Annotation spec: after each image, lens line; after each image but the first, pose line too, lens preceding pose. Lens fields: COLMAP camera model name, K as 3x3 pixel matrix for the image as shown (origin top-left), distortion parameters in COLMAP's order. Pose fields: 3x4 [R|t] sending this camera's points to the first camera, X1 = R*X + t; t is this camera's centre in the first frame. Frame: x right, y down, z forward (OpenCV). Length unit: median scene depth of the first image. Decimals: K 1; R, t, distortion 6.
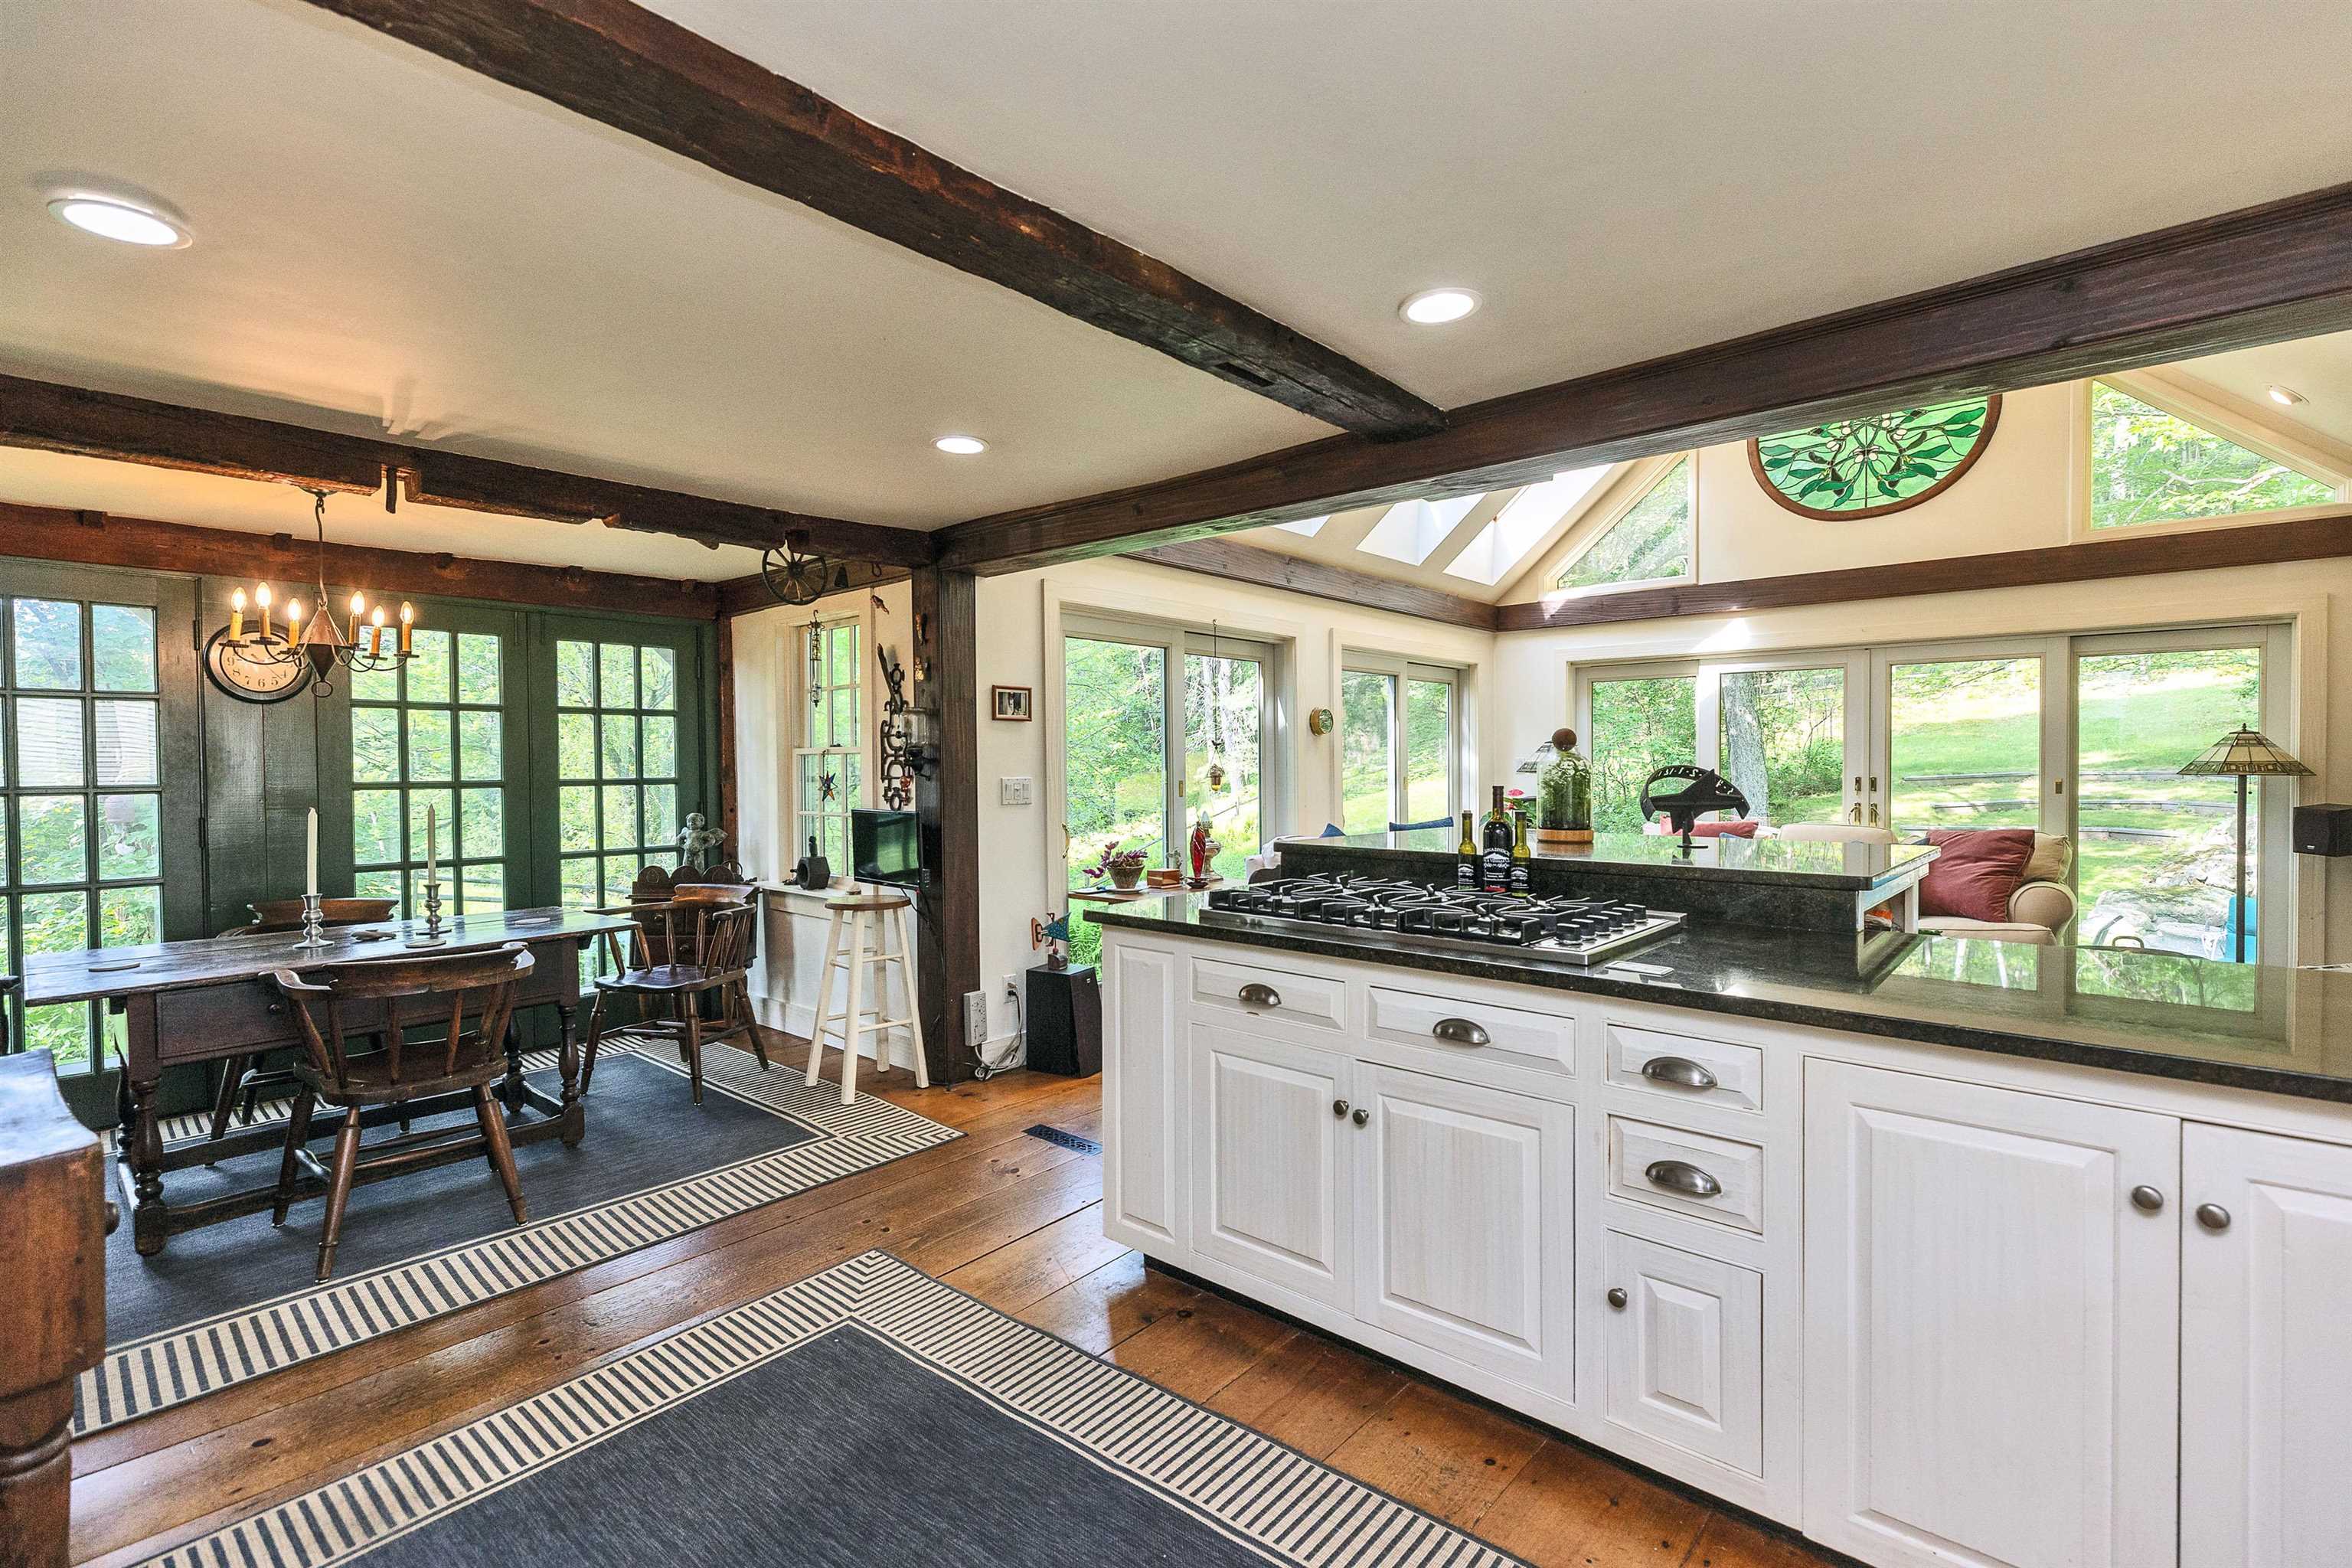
lens RADIAL K [[1031.9, 0, 1183.3], [0, 1031.9, 776.5], [0, 0, 1]] dist [0.000149, 0.000099]
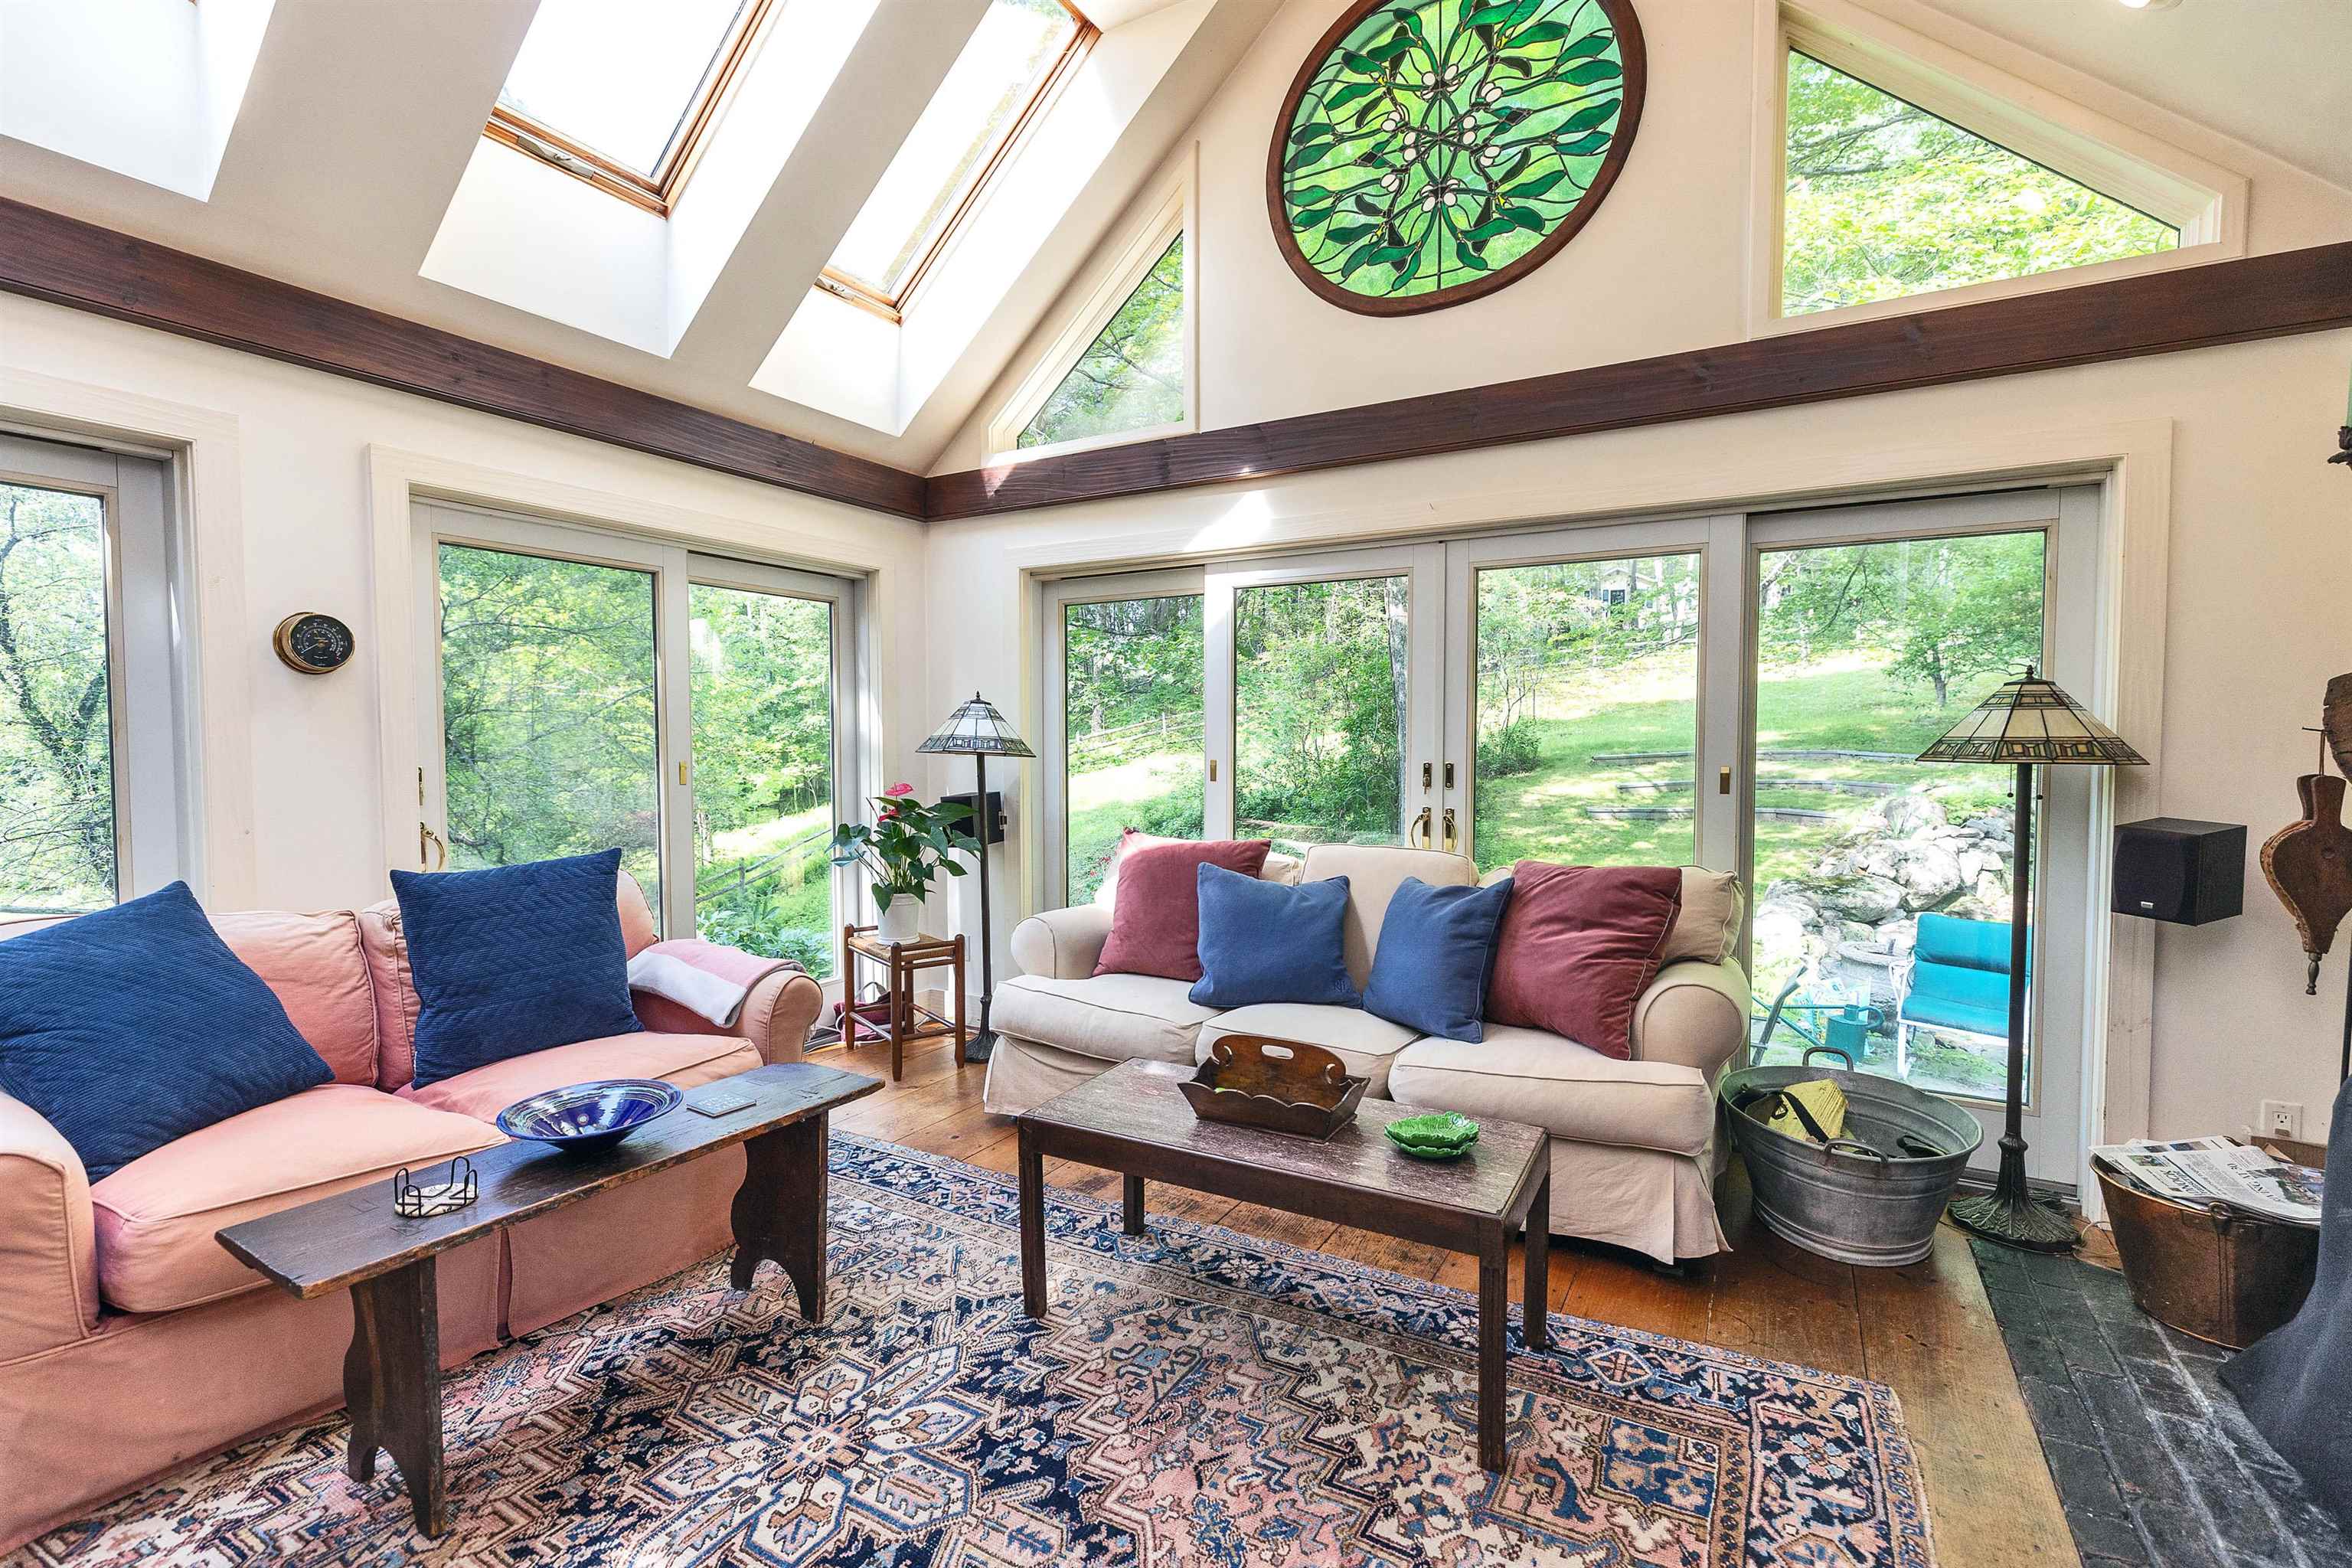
lens RADIAL K [[1046.1, 0, 1165.3], [0, 1046.1, 775.4], [0, 0, 1]] dist [0.002926, 0.000271]
pose [[0.978842, -0.002765, 0.204601, 0.390397], [-0.001551, 0.999780, 0.020932, -0.004573], [-0.204614, -0.020807, 0.978622, 0.454477]]
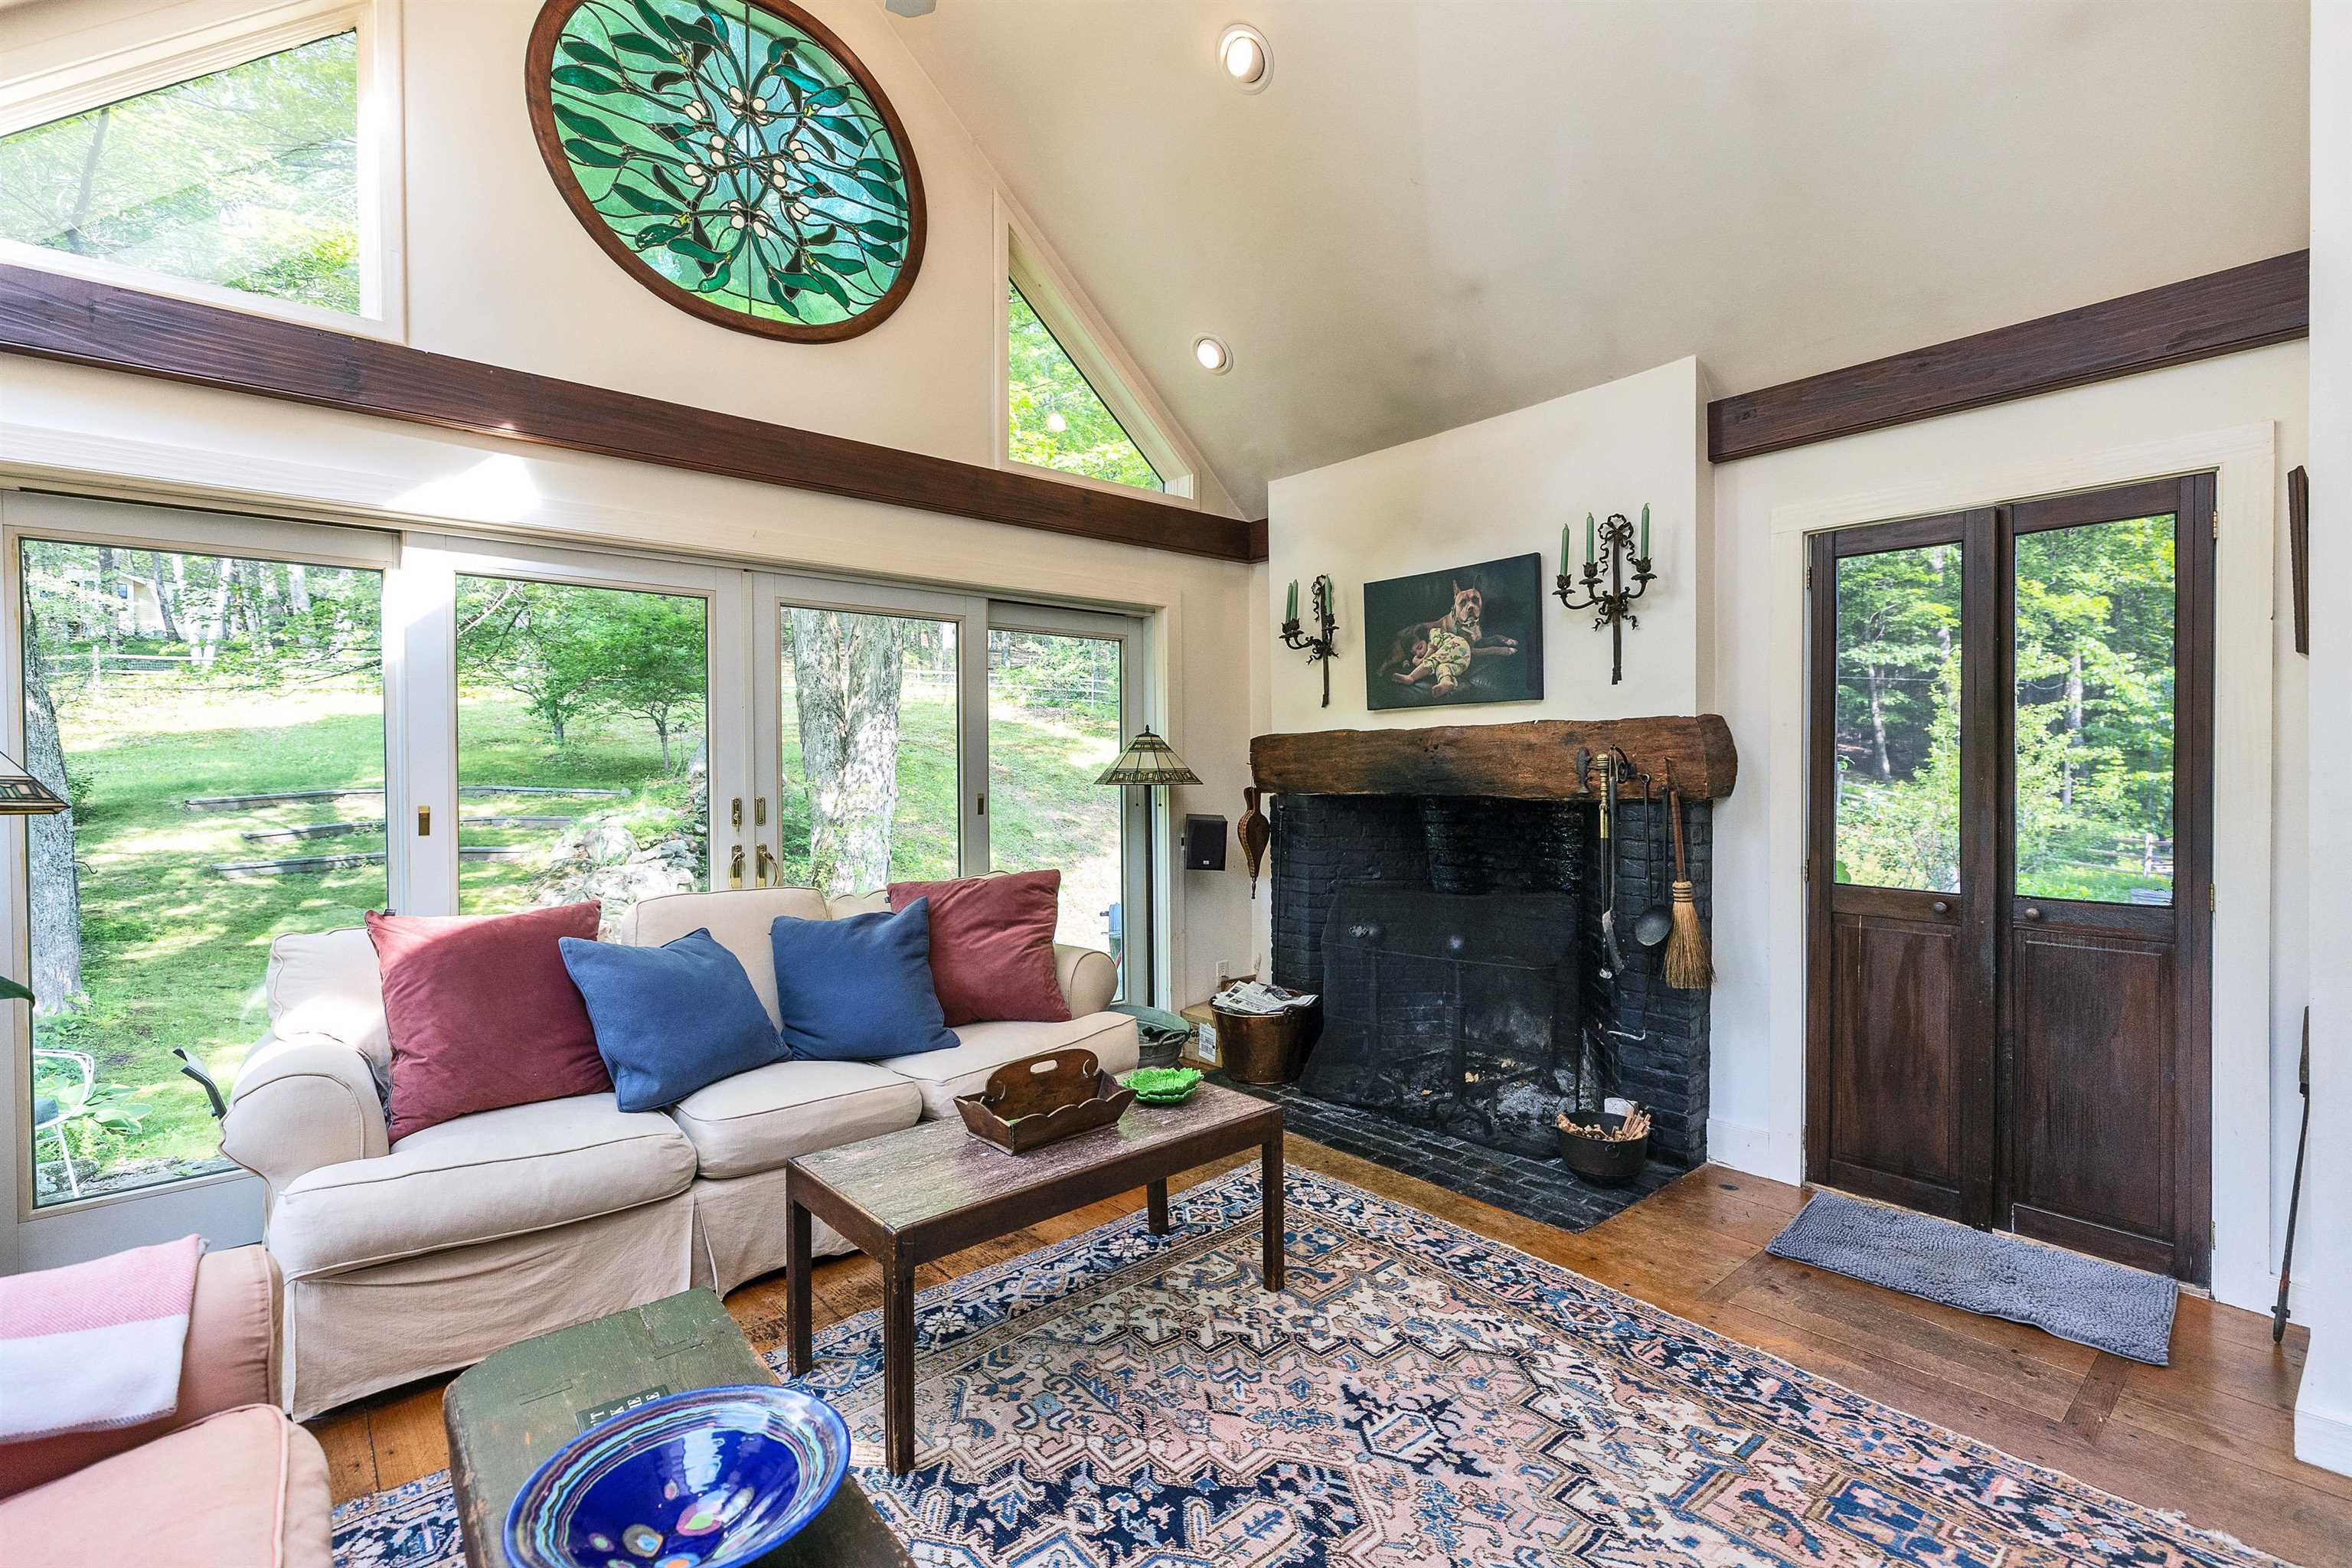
lens RADIAL K [[1046.1, 0, 1165.3], [0, 1046.1, 775.4], [0, 0, 1]] dist [0.002926, 0.000271]
pose [[0.134610, -0.002760, 0.990895, 0.129242], [0.021120, 0.999777, -0.000085, -0.007352], [-0.990674, 0.020939, 0.134638, 0.699790]]
